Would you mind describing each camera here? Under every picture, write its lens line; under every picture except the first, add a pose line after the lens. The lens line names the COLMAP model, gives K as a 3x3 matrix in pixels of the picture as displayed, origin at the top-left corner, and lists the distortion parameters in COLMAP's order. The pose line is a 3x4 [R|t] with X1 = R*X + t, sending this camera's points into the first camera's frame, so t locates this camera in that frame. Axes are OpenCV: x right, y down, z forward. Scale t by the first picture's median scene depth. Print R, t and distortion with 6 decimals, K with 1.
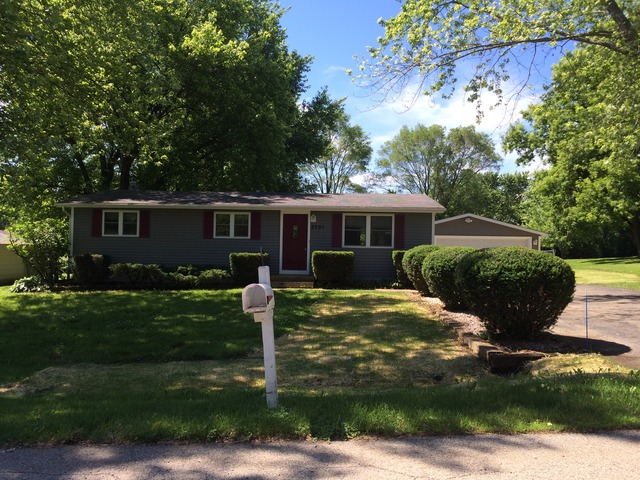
lens RADIAL K [[543.1, 0, 320.0], [0, 543.1, 240.0], [0, 0, 1]] dist [0.079152, -0.109604]
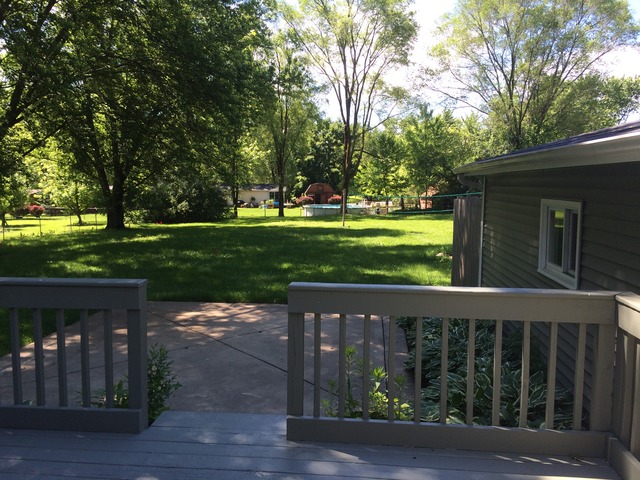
lens RADIAL K [[543.1, 0, 320.0], [0, 543.1, 240.0], [0, 0, 1]] dist [0.079152, -0.109604]
pose [[0.998325, -0.006948, -0.057429, 0.017547], [0.013058, 0.994205, 0.106707, 0.004225], [0.056355, -0.107278, 0.992631, 0.355025]]
